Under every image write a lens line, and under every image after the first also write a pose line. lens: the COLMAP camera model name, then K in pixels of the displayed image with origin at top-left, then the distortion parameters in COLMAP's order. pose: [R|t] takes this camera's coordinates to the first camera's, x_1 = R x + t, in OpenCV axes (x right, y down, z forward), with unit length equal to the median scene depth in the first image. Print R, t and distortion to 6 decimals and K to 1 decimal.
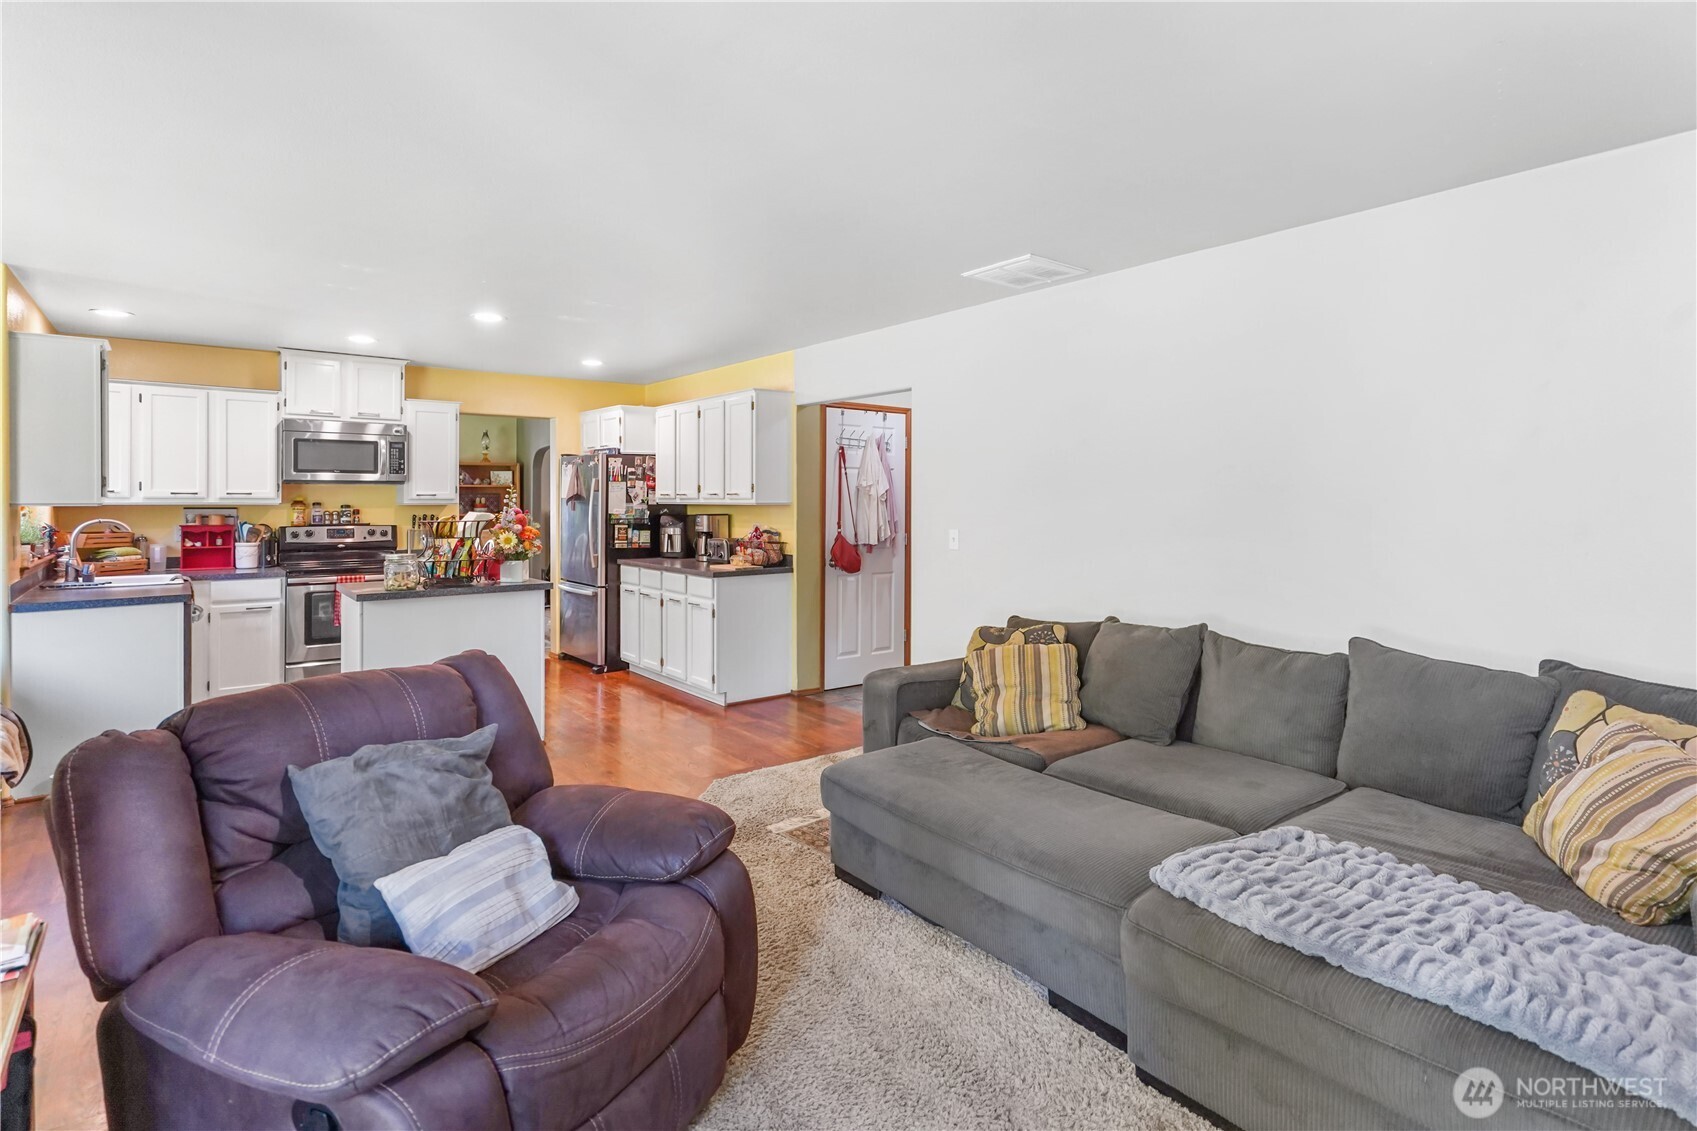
lens RADIAL K [[854.4, 0, 848.2], [0, 854.4, 500.3], [0, 0, 1]] dist [0.000957, 0.000445]
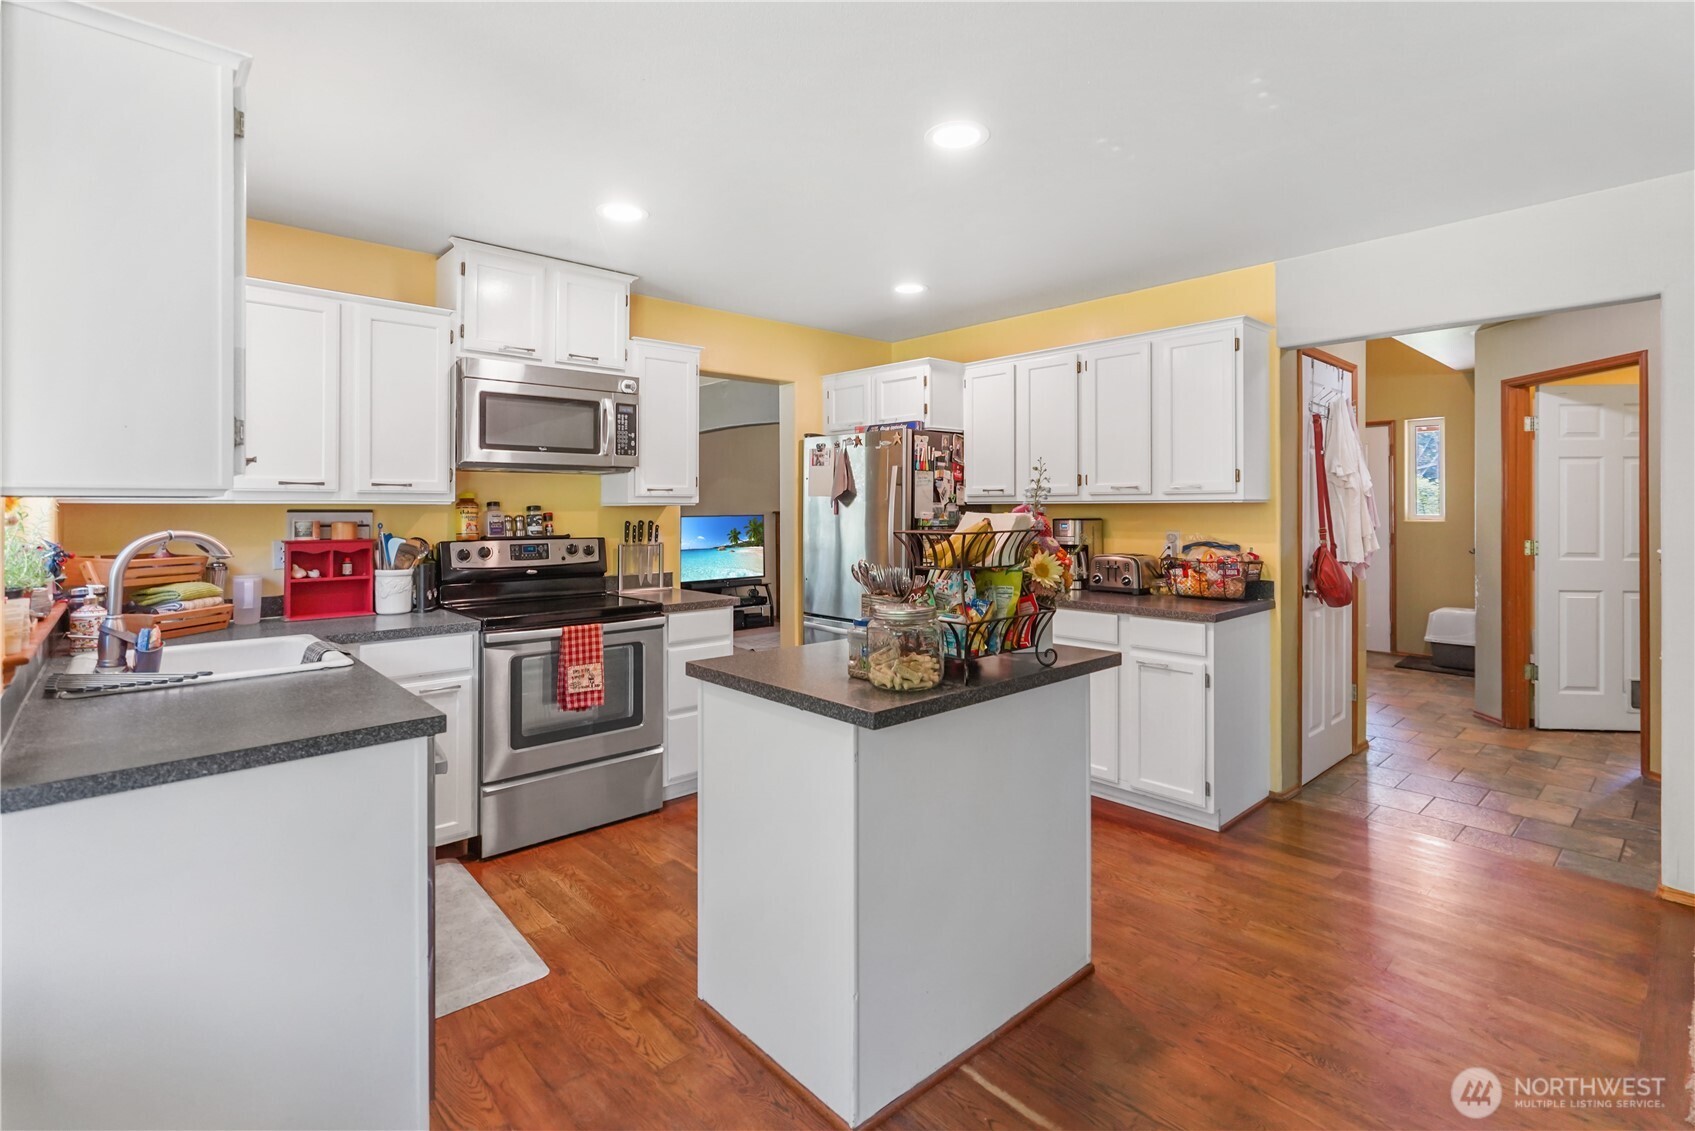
lens RADIAL K [[802.6, 0, 851.6], [0, 802.6, 508.4], [0, 0, 1]] dist [-0.008584, 0.001012]
pose [[0.997391, -0.003173, 0.072124, -0.411138], [0.003162, 0.999995, 0.000271, 0.008147], [-0.072125, -0.000042, 0.997396, 0.411744]]
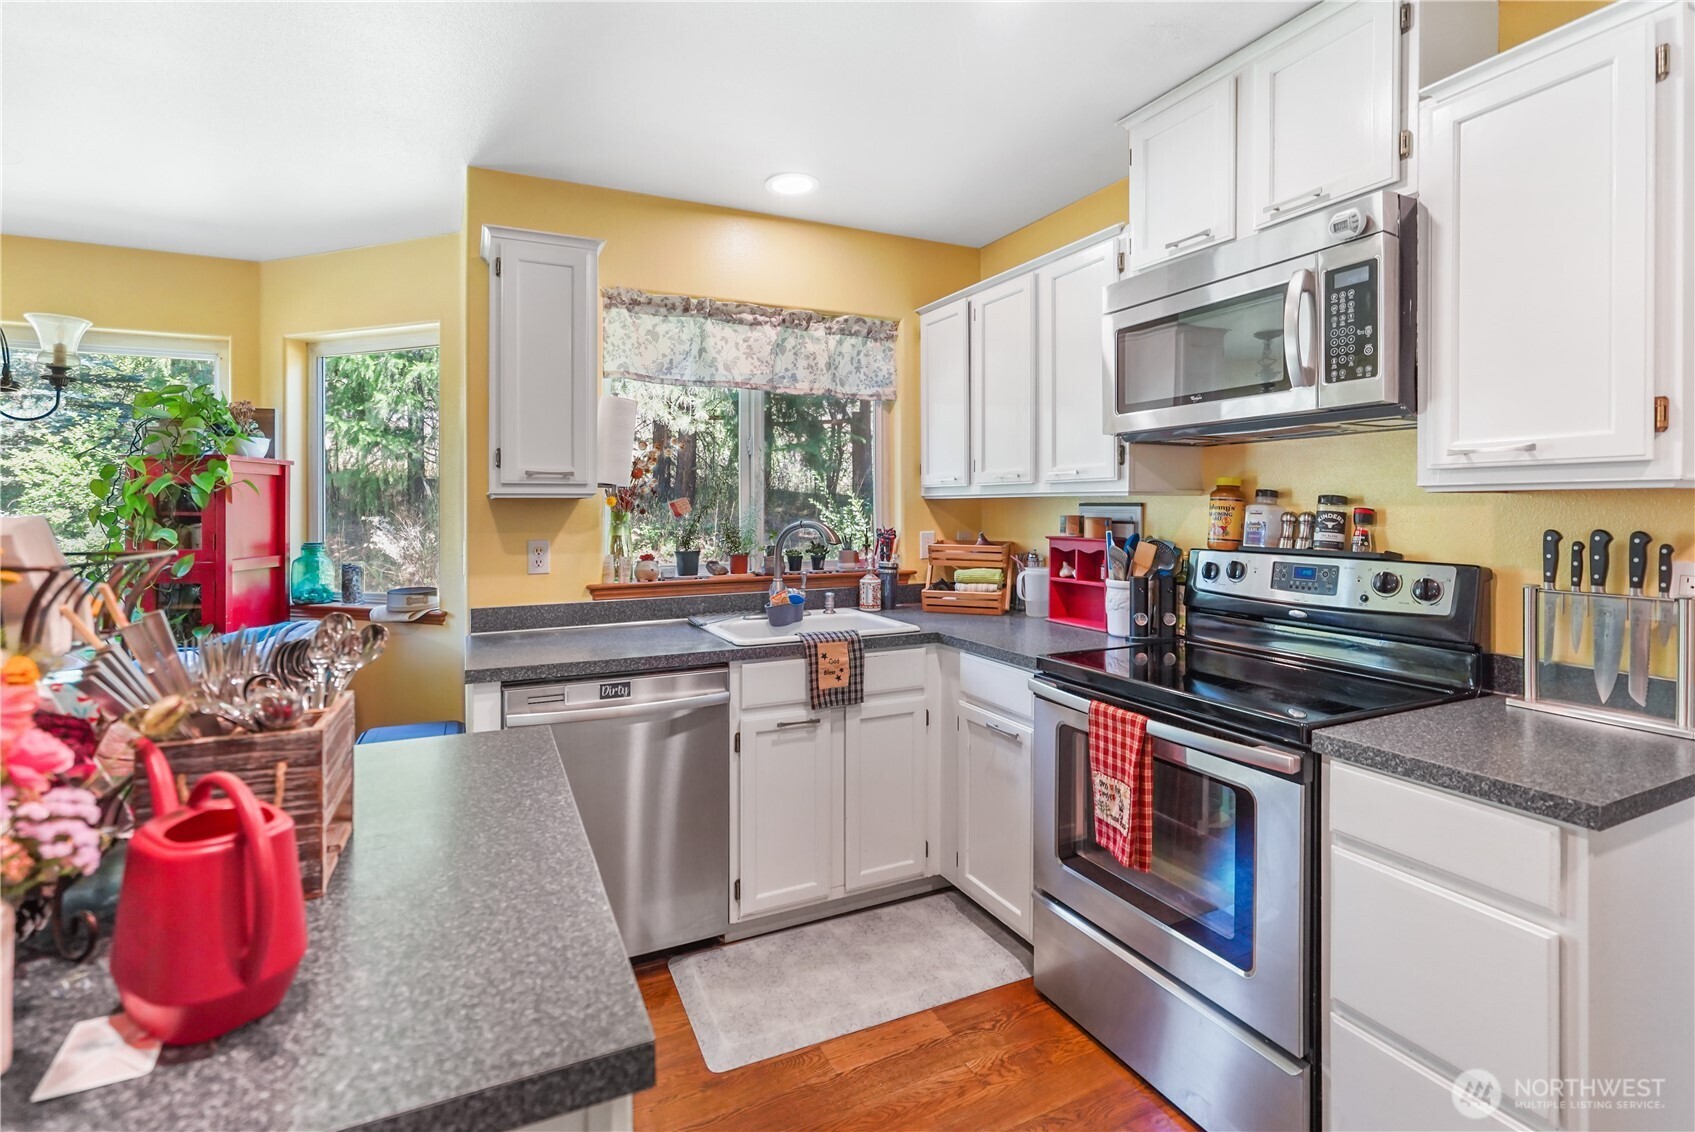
lens RADIAL K [[802.6, 0, 851.6], [0, 802.6, 508.9], [0, 0, 1]] dist [-0.008584, 0.001012]
pose [[-0.223476, 0.003441, -0.974703, -0.242059], [0.003946, 0.999989, 0.002625, 0.009616], [0.974701, -0.003260, -0.223487, 0.912665]]
